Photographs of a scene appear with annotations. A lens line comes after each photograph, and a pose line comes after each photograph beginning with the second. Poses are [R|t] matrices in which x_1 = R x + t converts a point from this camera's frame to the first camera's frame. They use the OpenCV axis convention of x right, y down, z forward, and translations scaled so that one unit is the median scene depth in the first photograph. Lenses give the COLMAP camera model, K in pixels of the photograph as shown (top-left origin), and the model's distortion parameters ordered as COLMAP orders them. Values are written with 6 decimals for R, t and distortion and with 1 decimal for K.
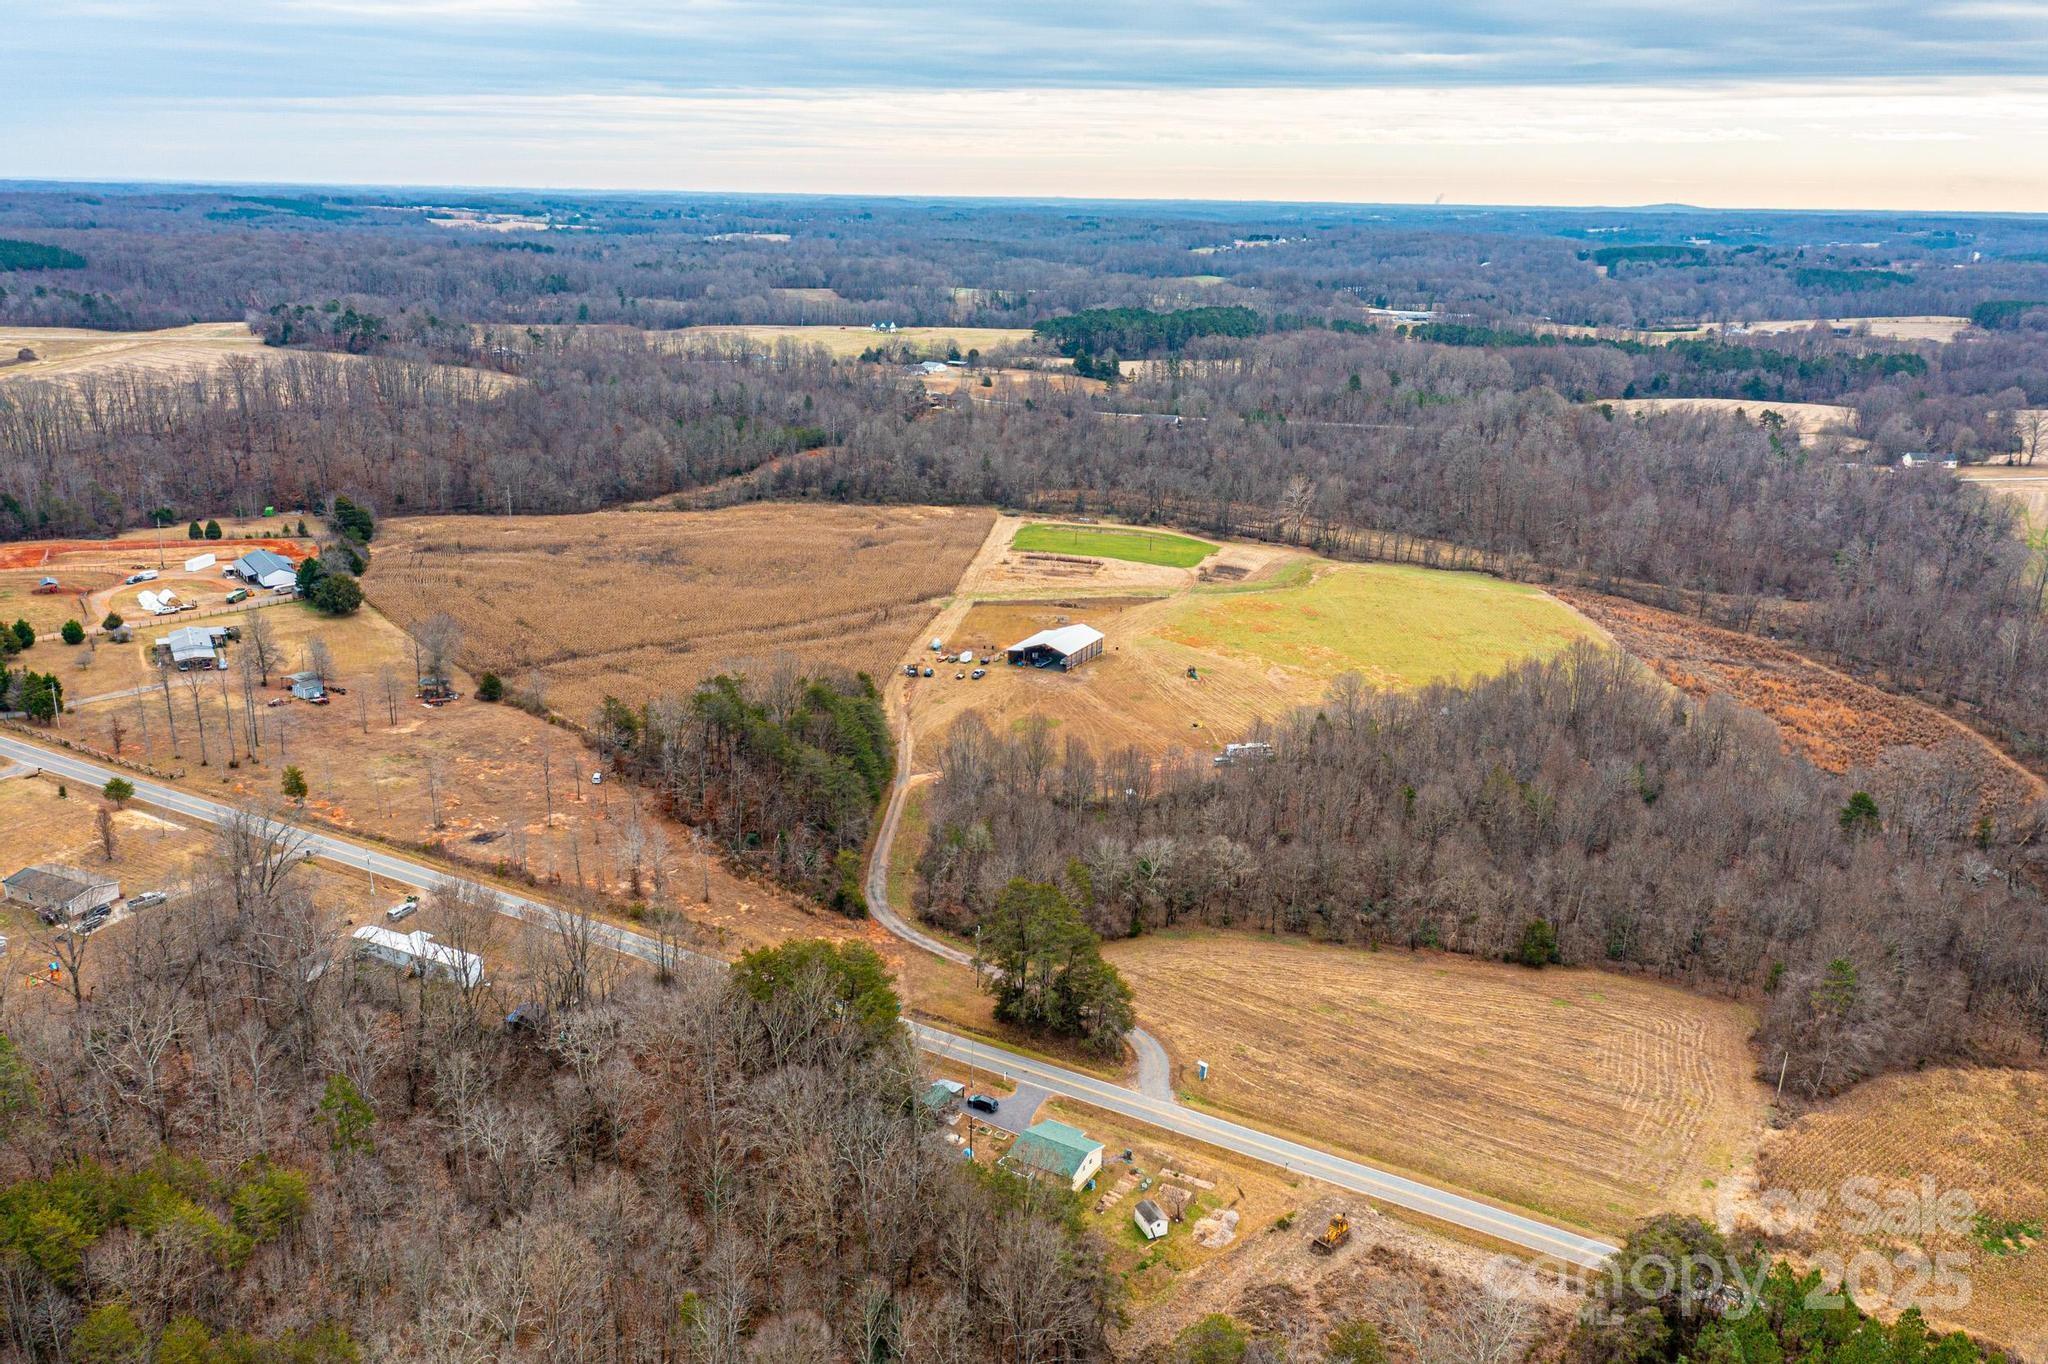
lens RADIAL K [[1596.3, 0, 1024.0], [0, 1596.3, 682.0], [0, 0, 1]] dist [0.004050, 0.003830]
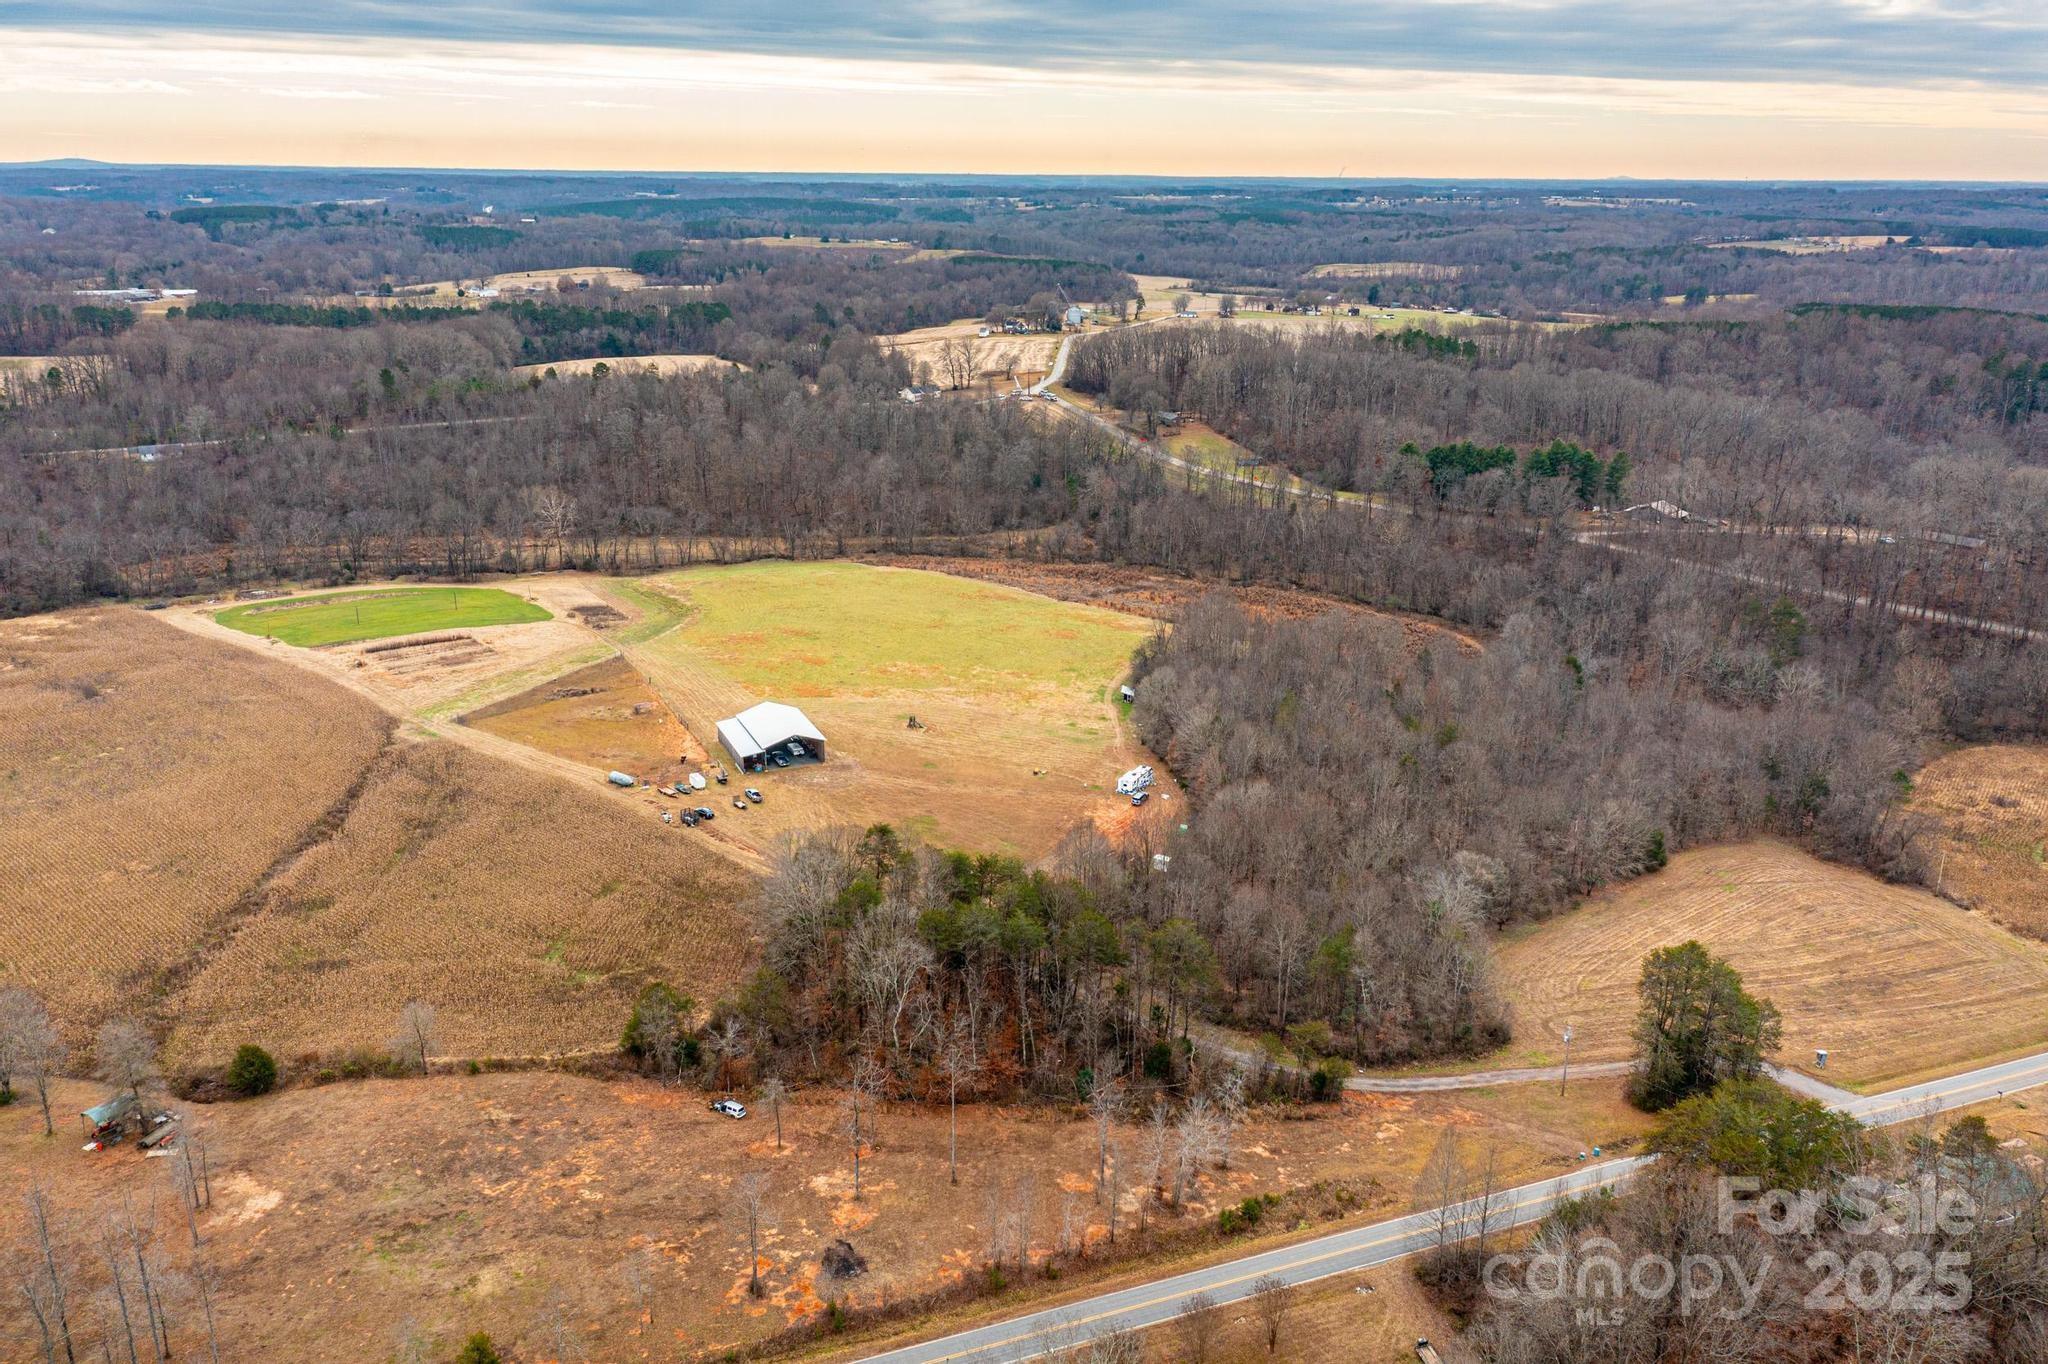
lens RADIAL K [[1596.3, 0, 1024.0], [0, 1596.3, 682.0], [0, 0, 1]] dist [0.004050, 0.003830]
pose [[0.629569, -0.243181, 0.737907, -0.086569], [0.224498, 0.966180, 0.126873, -0.021731], [-0.743804, 0.085783, 0.662870, 0.068397]]
